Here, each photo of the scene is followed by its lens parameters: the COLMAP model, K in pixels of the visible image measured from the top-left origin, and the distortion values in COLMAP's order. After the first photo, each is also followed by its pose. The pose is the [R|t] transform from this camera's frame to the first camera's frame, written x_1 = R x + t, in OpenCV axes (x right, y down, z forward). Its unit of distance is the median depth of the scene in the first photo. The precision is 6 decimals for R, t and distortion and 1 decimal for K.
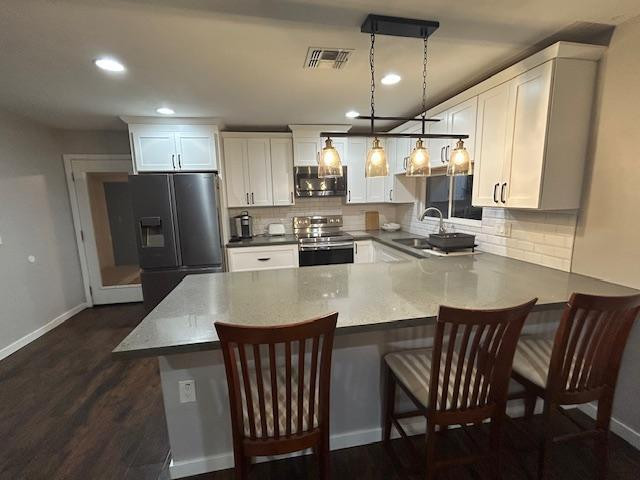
lens RADIAL K [[278.6, 0, 313.9], [0, 278.6, 240.0], [0, 0, 1]] dist [0.004664, -0.001052]
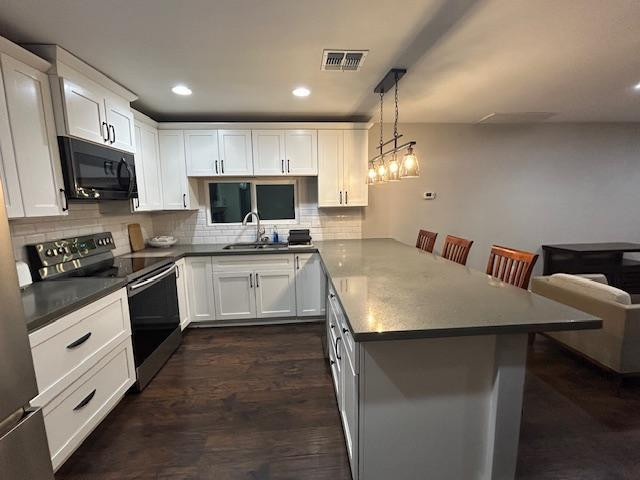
lens RADIAL K [[278.6, 0, 318.0], [0, 278.6, 238.8], [0, 0, 1]] dist [0.004664, -0.001052]
pose [[0.096974, -0.107255, 0.989491, -0.544182], [0.171876, 0.981045, 0.089494, -0.058865], [-0.980334, 0.161391, 0.113571, 0.568858]]
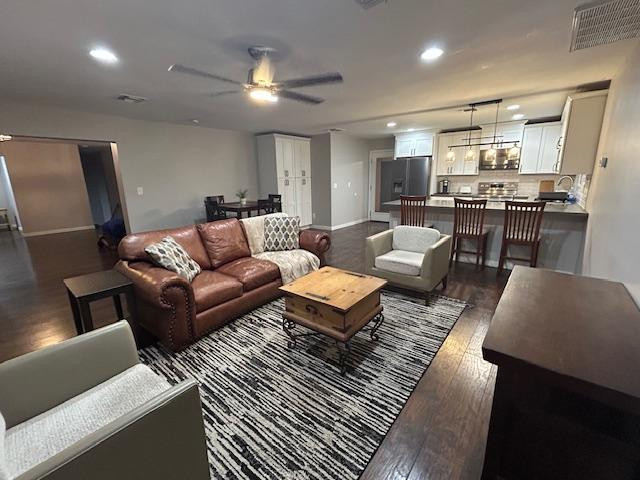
lens RADIAL K [[278.6, 0, 319.7], [0, 278.6, 241.0], [0, 0, 1]] dist [0.004664, -0.001052]
pose [[0.660726, 0.181601, -0.728328, 0.608482], [-0.114935, 0.983327, 0.140915, 0.138389], [0.741775, -0.009396, 0.670583, -0.816928]]
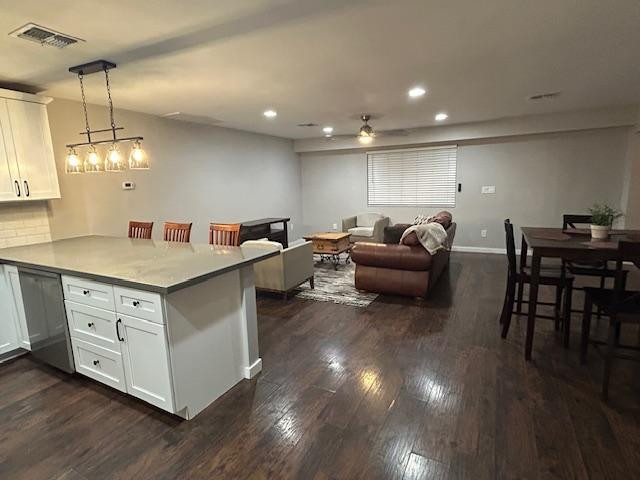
lens RADIAL K [[333.5, 0, 319.3], [0, 333.5, 238.1], [0, 0, 1]] dist [-0.002267, 0.001517]
pose [[-0.789485, -0.046906, 0.611975, -0.717620], [0.149549, 0.952324, 0.265920, -0.088481], [-0.595272, 0.301460, -0.744831, 0.783351]]
